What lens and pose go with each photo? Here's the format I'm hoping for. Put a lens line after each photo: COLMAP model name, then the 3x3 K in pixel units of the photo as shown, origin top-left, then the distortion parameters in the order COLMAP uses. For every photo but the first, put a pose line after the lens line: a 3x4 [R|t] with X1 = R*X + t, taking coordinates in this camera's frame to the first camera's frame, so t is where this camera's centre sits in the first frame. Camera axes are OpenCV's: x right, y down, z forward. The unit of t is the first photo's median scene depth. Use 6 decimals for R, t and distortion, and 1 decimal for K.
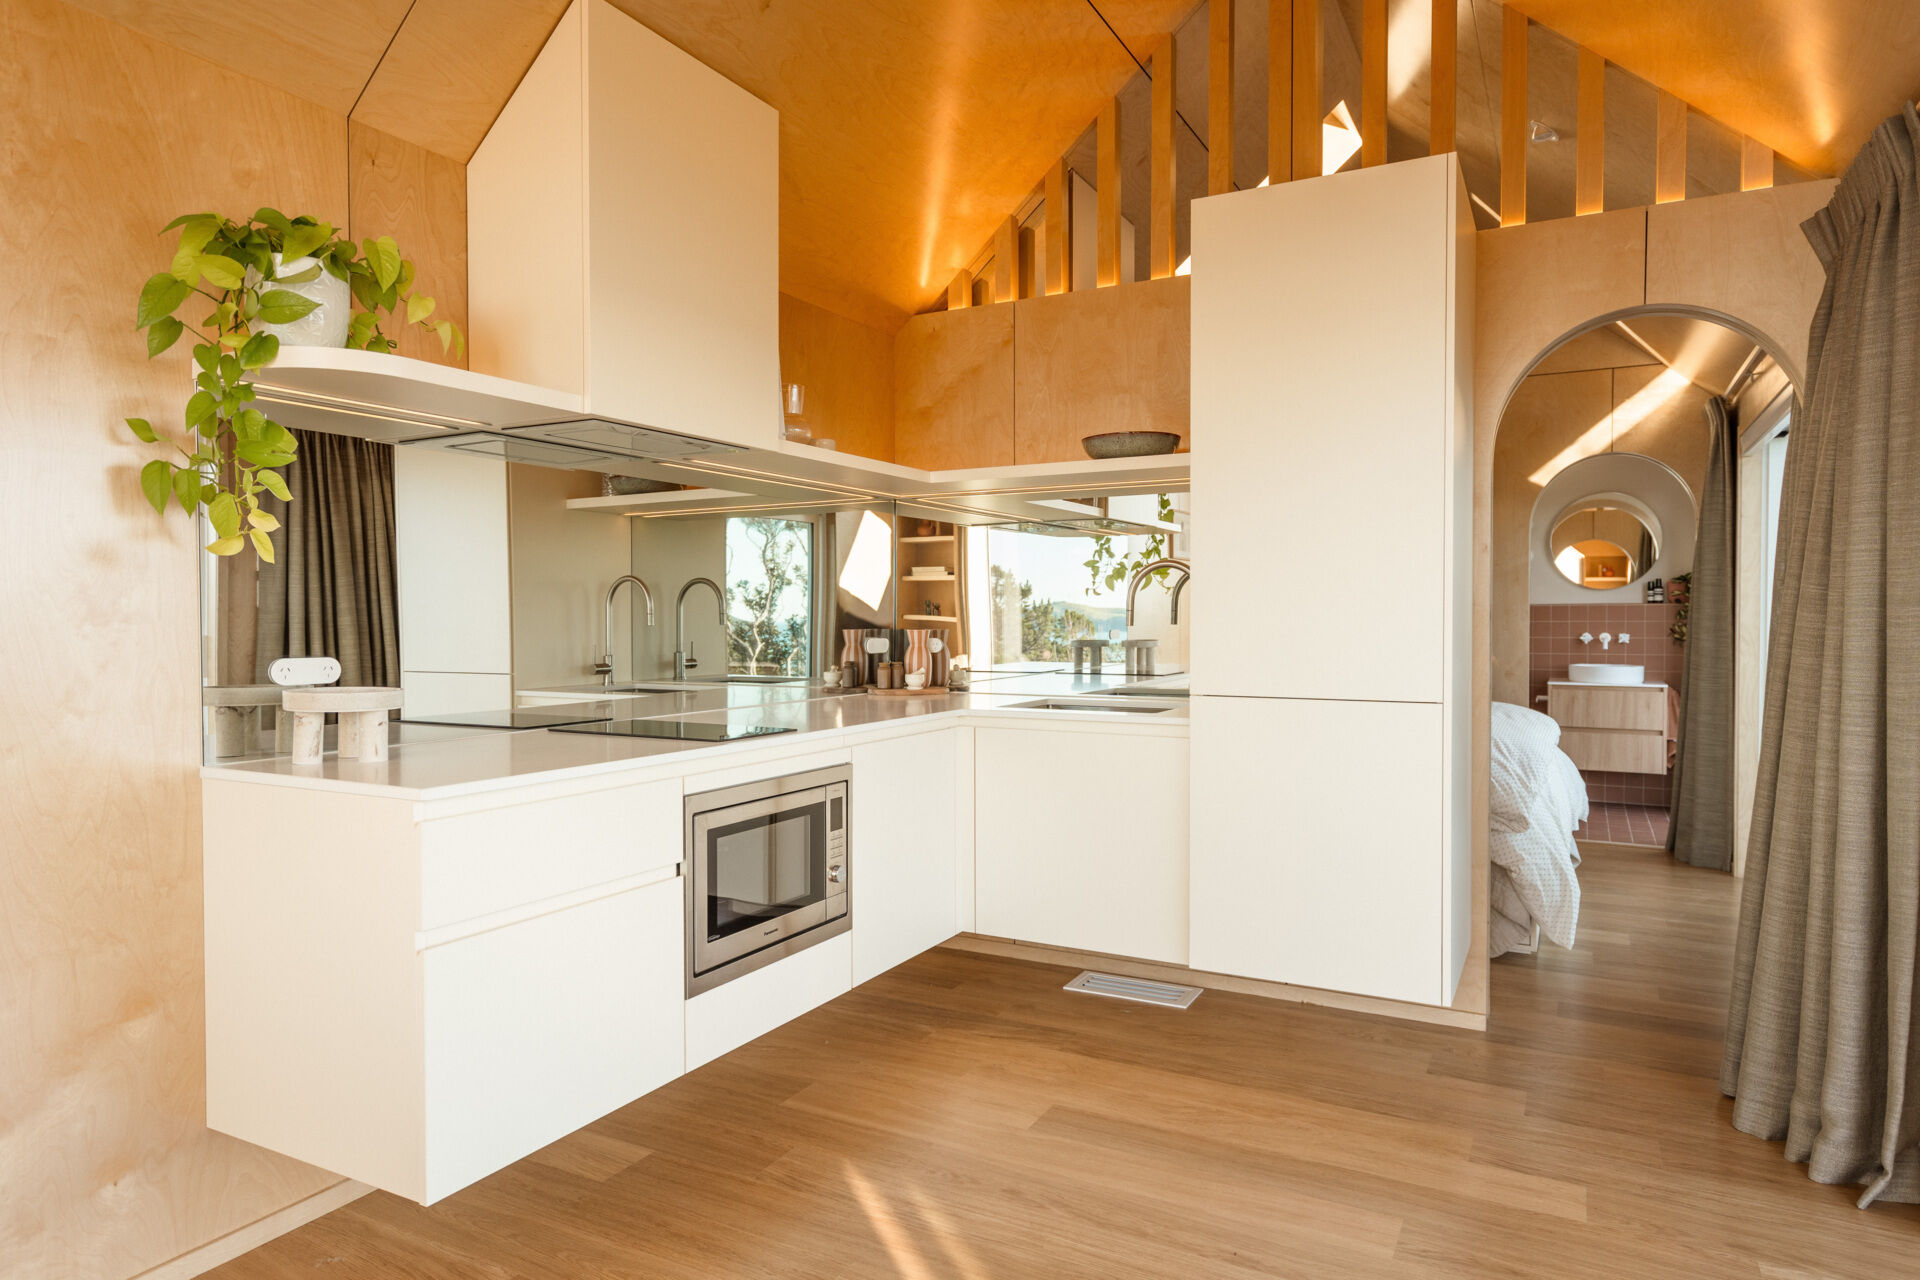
lens RADIAL K [[1146.3, 0, 960.0], [0, 1146.3, 640.0], [0, 0, 1]] dist [0.018173, -0.002629]
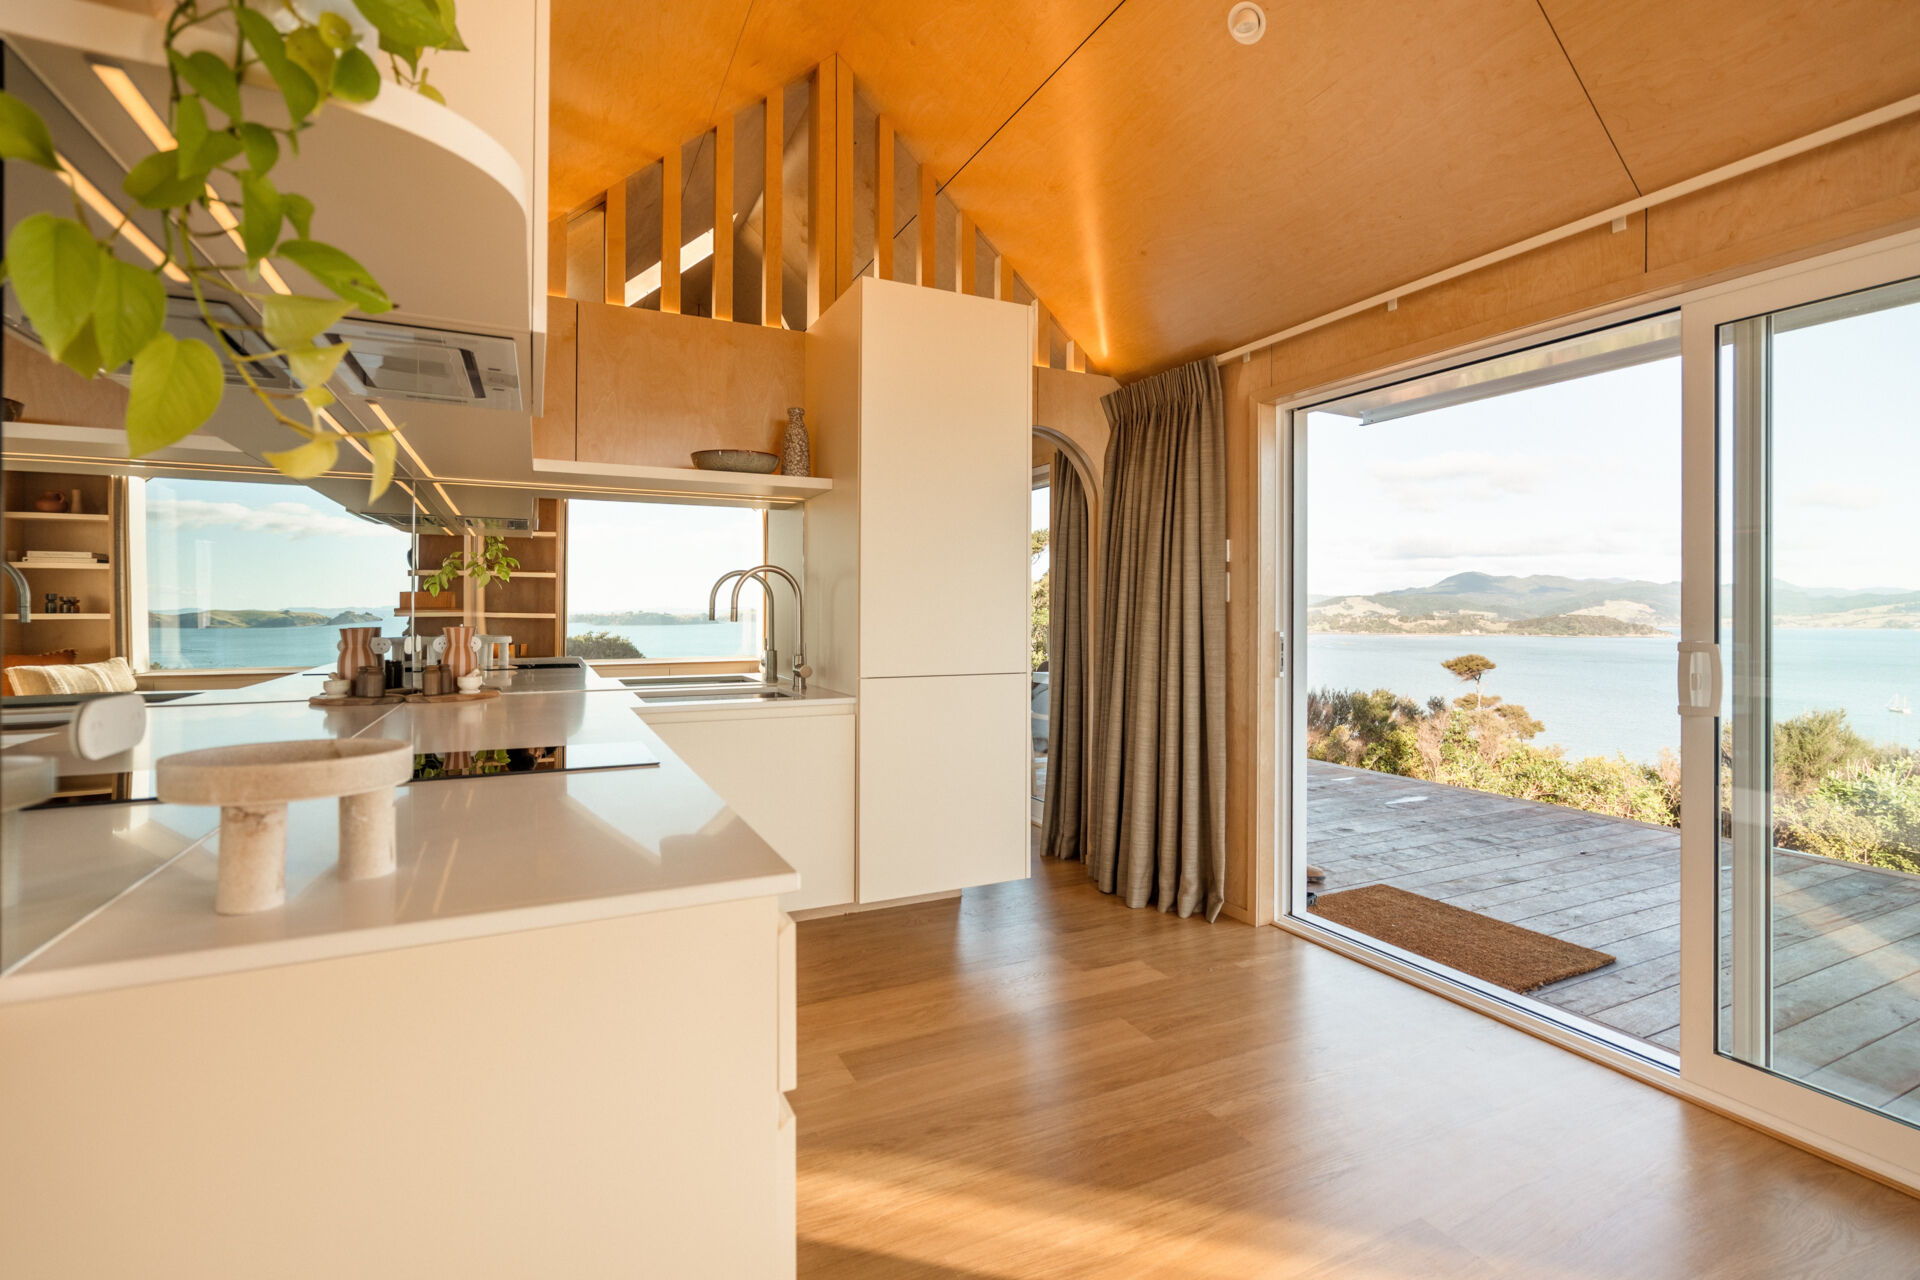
lens RADIAL K [[878.9, 0, 961.0], [0, 878.9, 607.9], [0, 0, 1]] dist [0.026580, 0.000058]
pose [[0.580822, 0.006561, 0.814004, -0.402314], [0.016114, 0.999679, -0.019555, -0.005083], [-0.813871, 0.024475, 0.580530, 0.294442]]
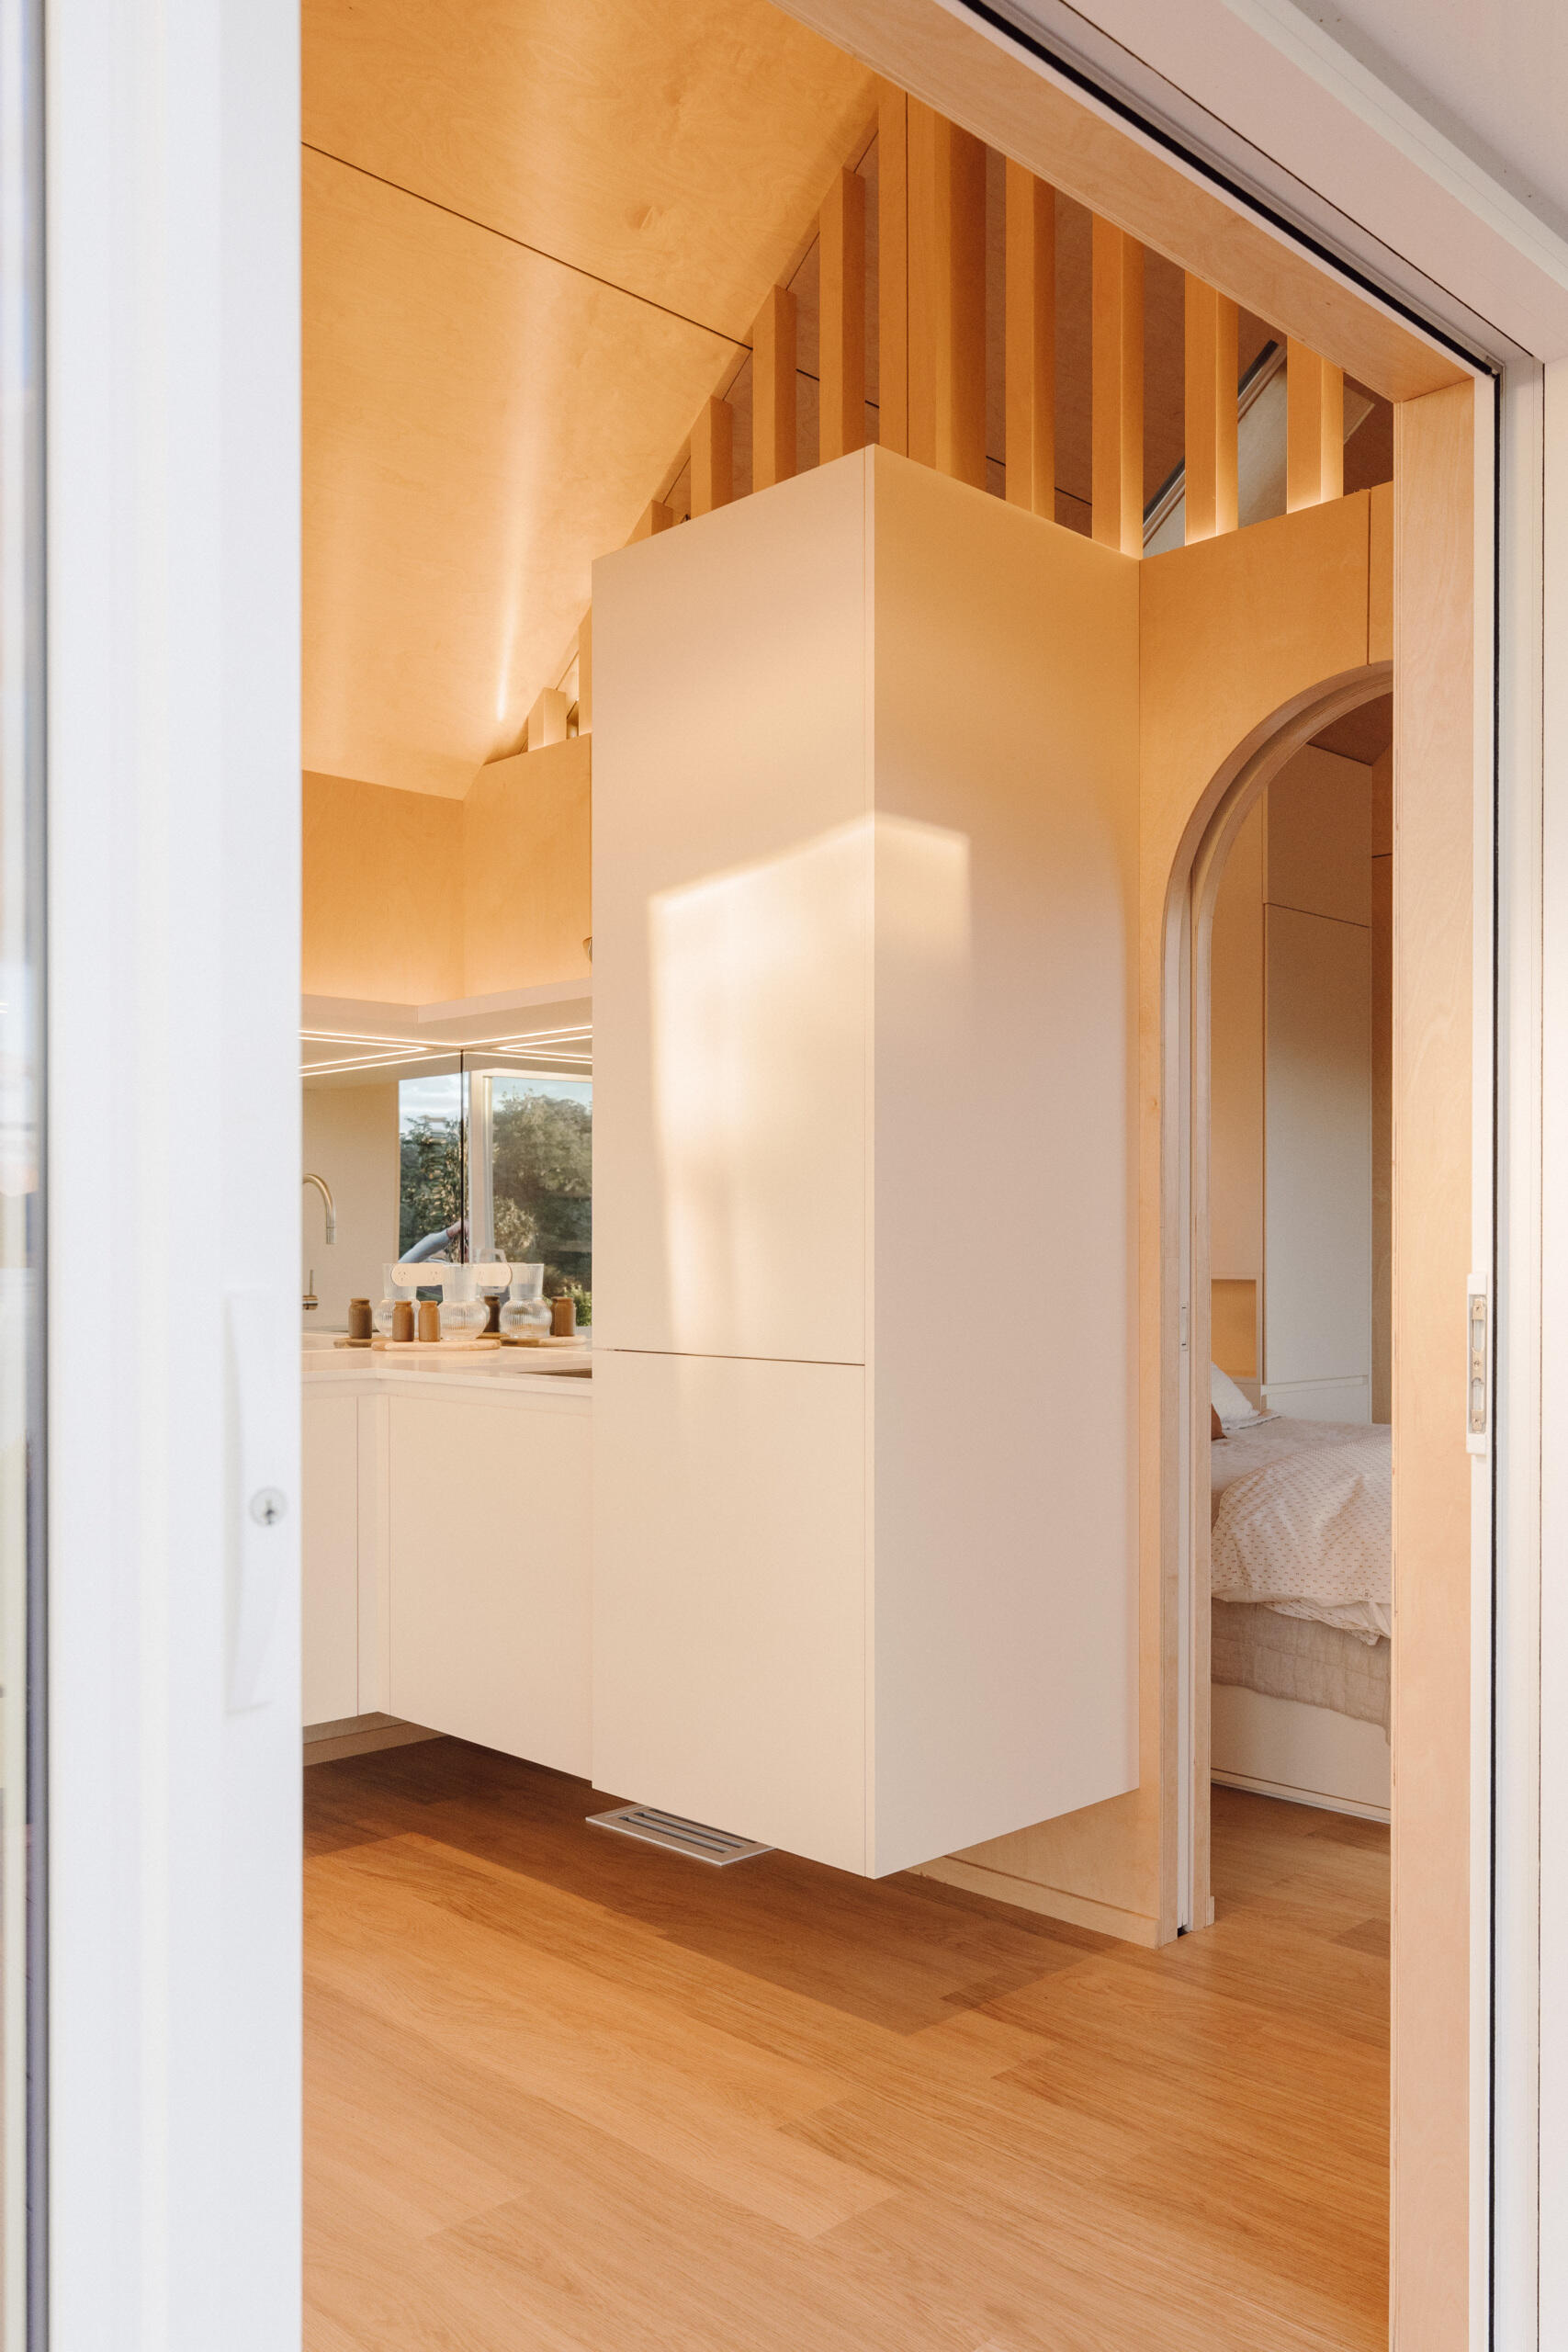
lens RADIAL K [[1882.1, 0, 781.0], [0, 1882.1, 1265.1], [0, 0, 1]] dist [-0.008368, -0.002911]
pose [[0.954812, 0.004173, -0.297181, 0.485563], [-0.007907, 0.999904, -0.011364, 0.010531], [0.297105, 0.013201, 0.954754, 0.044609]]
